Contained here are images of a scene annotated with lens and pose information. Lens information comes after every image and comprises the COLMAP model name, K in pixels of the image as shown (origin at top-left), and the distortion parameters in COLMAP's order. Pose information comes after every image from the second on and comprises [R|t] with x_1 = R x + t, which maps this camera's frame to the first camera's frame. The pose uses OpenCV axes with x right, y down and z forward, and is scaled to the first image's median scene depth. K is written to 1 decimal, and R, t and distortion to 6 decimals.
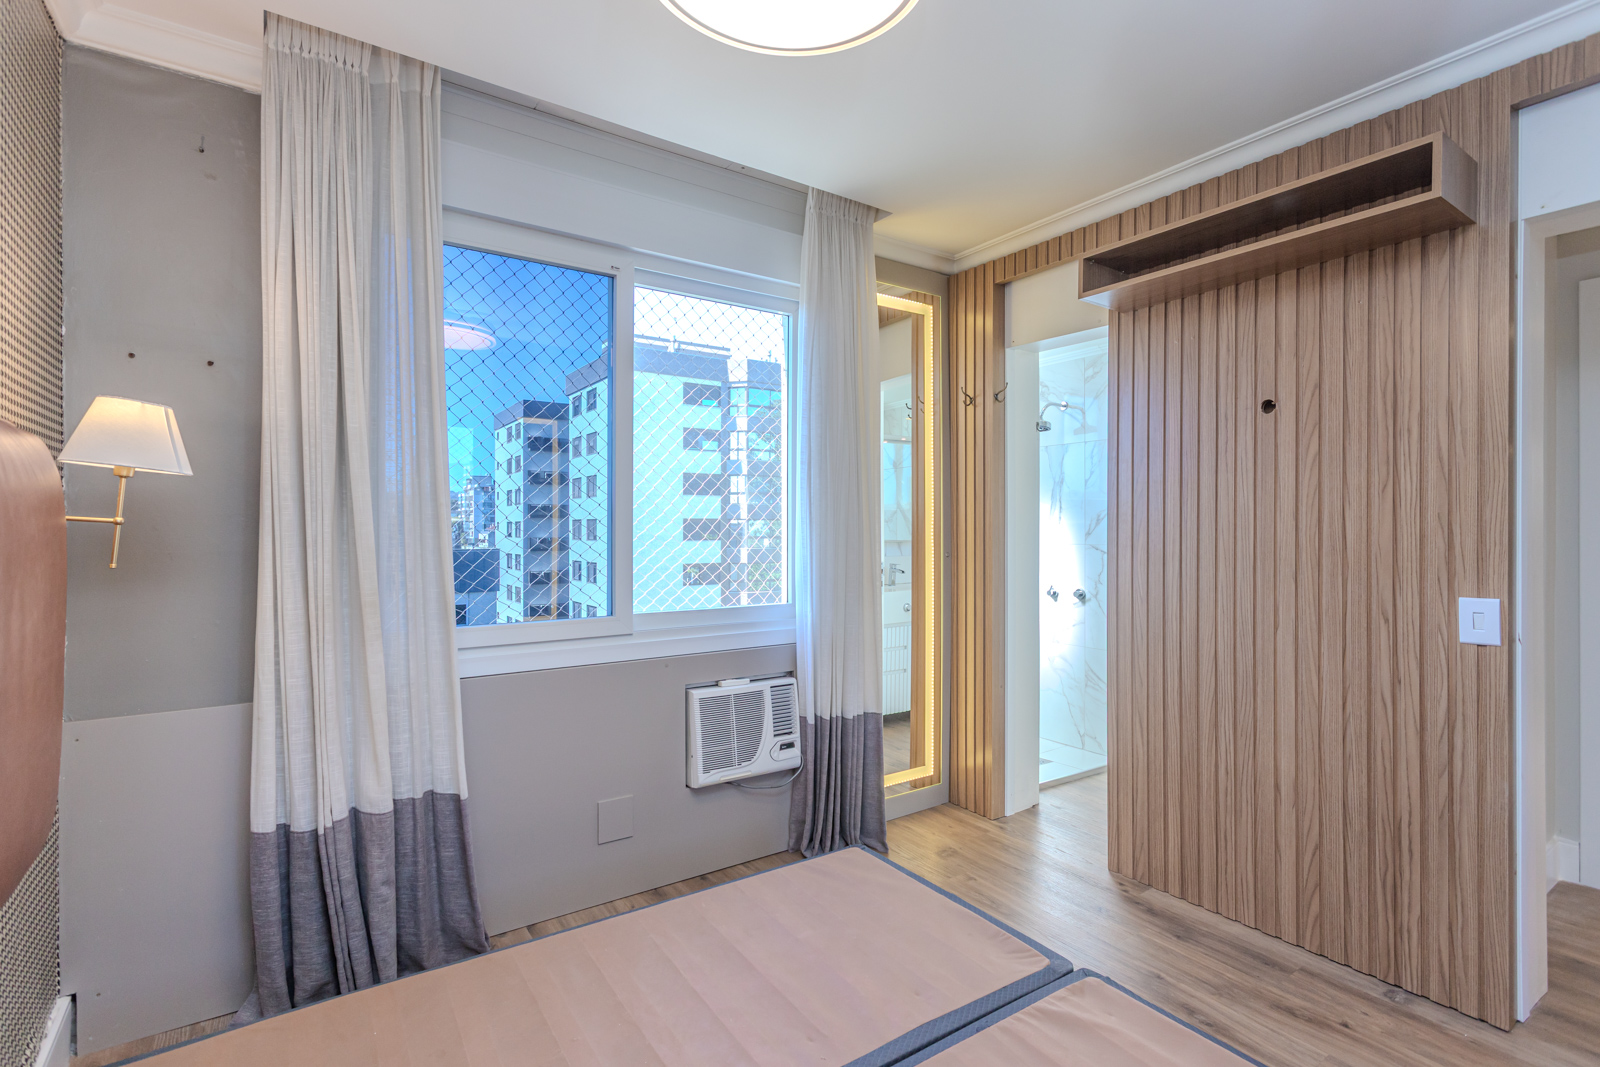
lens RADIAL K [[770.8, 0, 822.2], [0, 770.8, 529.5], [0, 0, 1]] dist [0.003600, 0.000767]
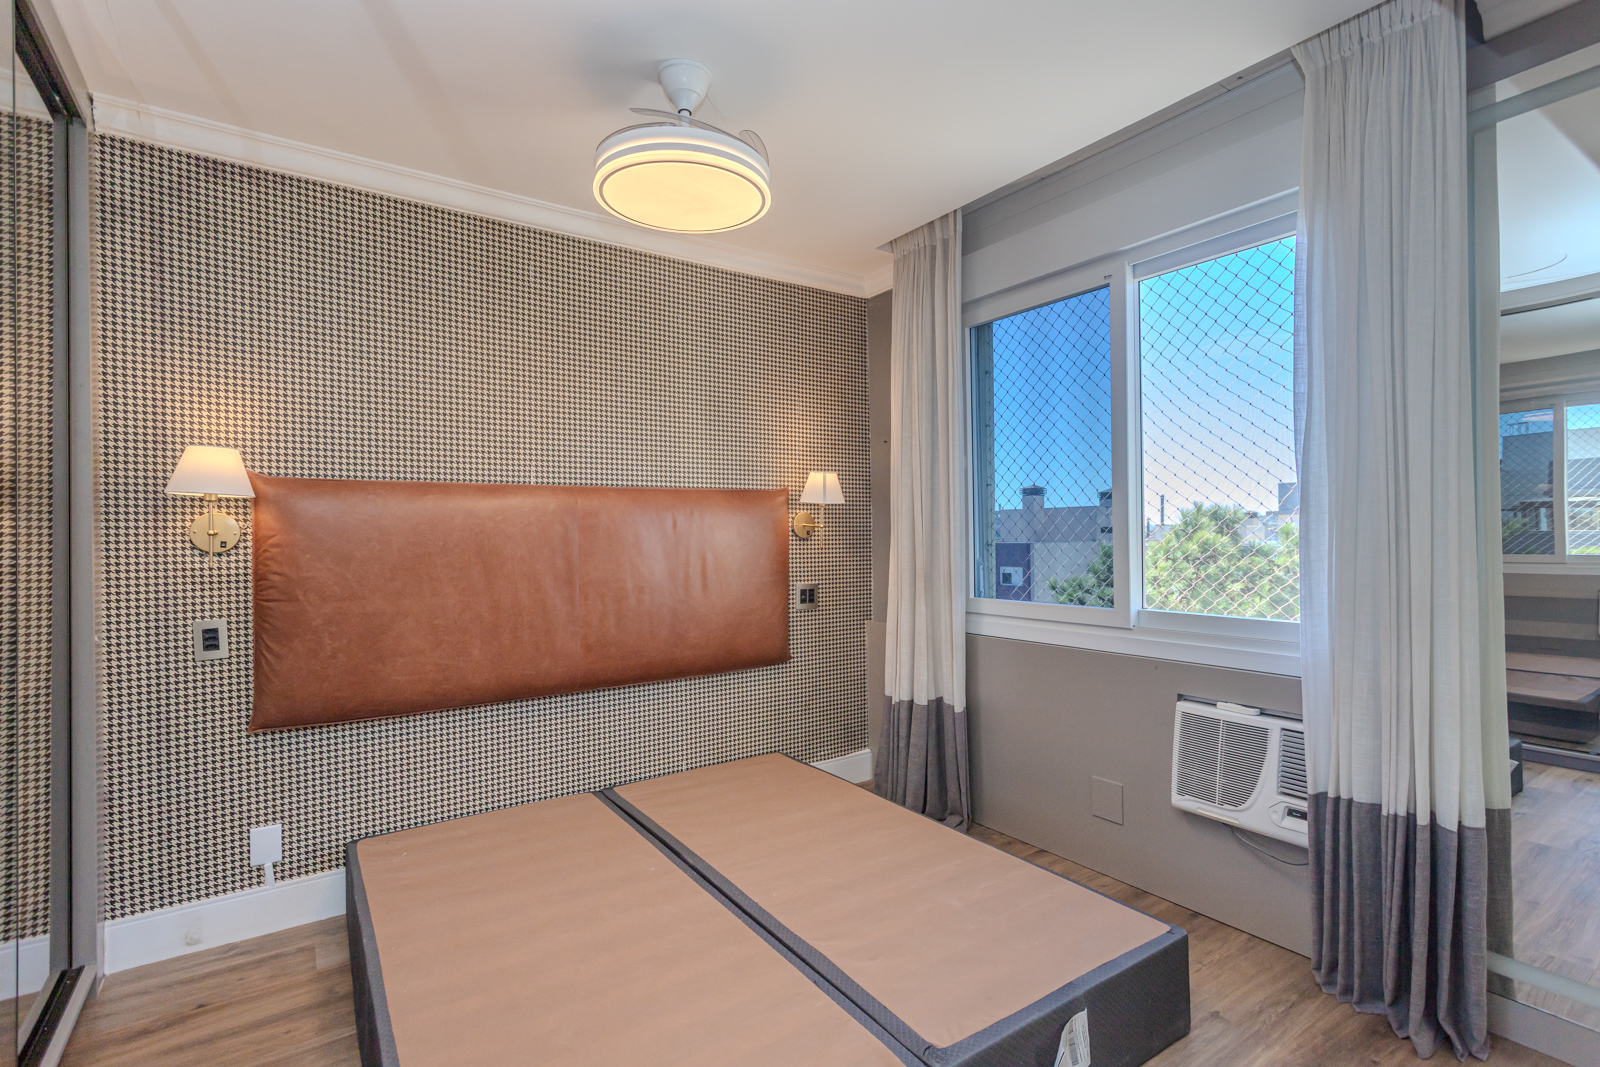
lens RADIAL K [[770.8, 0, 822.2], [0, 770.8, 529.5], [0, 0, 1]] dist [0.003600, 0.000767]
pose [[0.000415, -0.003980, -0.999992, 0.749681], [0.011599, 0.999925, -0.003975, 0.004530], [0.999933, -0.011597, 0.000461, 0.583257]]
